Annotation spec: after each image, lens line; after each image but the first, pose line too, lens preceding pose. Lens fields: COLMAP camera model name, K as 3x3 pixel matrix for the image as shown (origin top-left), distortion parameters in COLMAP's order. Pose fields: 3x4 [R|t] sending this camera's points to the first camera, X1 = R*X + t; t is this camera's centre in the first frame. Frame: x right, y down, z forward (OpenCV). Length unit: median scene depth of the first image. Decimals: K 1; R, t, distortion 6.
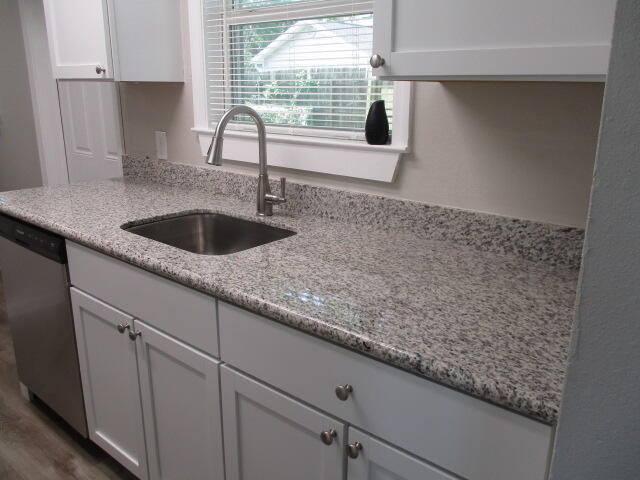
lens RADIAL K [[528.7, 0, 329.3], [0, 528.7, 234.6], [0, 0, 1]] dist [-0.041399, 0.039088]
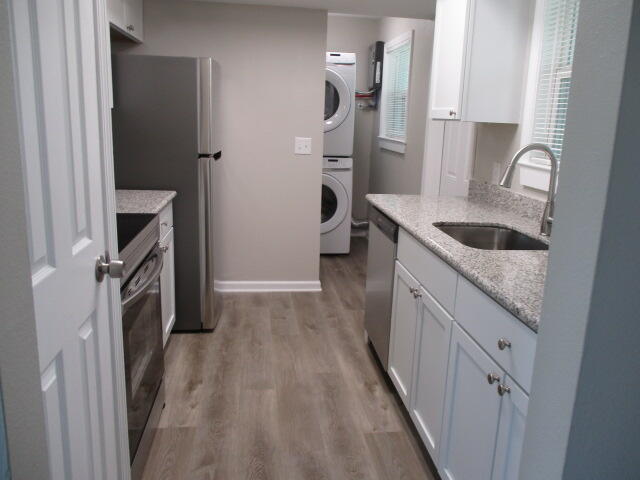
lens RADIAL K [[528.7, 0, 324.1], [0, 528.7, 233.9], [0, 0, 1]] dist [-0.041399, 0.039088]
pose [[0.721752, 0.161871, -0.672958, 0.334397], [-0.212347, 0.977167, 0.007301, 0.061536], [0.658774, 0.137631, 0.739645, -0.218139]]
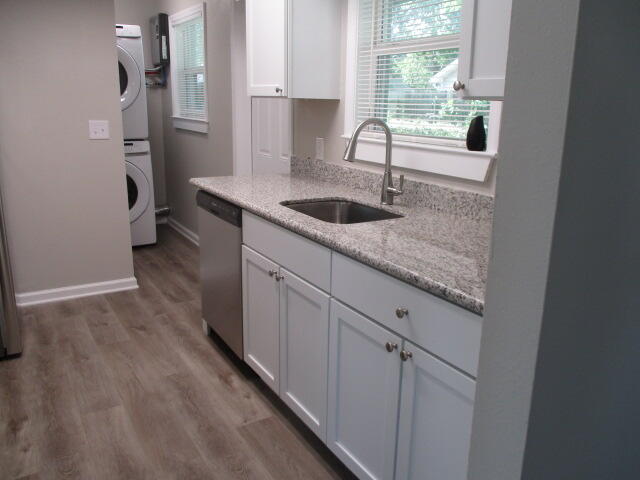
lens RADIAL K [[528.7, 0, 326.5], [0, 528.7, 234.7], [0, 0, 1]] dist [-0.041399, 0.039088]
pose [[0.944448, 0.087382, -0.316833, 0.160404], [-0.097564, 0.995094, -0.016384, 0.075675], [0.313847, 0.046385, 0.948340, -0.262193]]
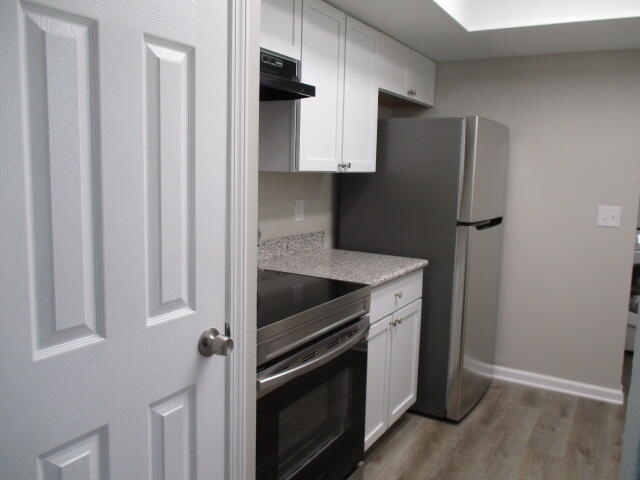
lens RADIAL K [[528.7, 0, 332.7], [0, 528.7, 236.2], [0, 0, 1]] dist [-0.041399, 0.039088]
pose [[0.158285, 0.115029, -0.980670, 0.305167], [-0.288585, 0.955214, 0.065464, -0.057132], [0.944280, 0.272645, 0.184392, 0.156768]]
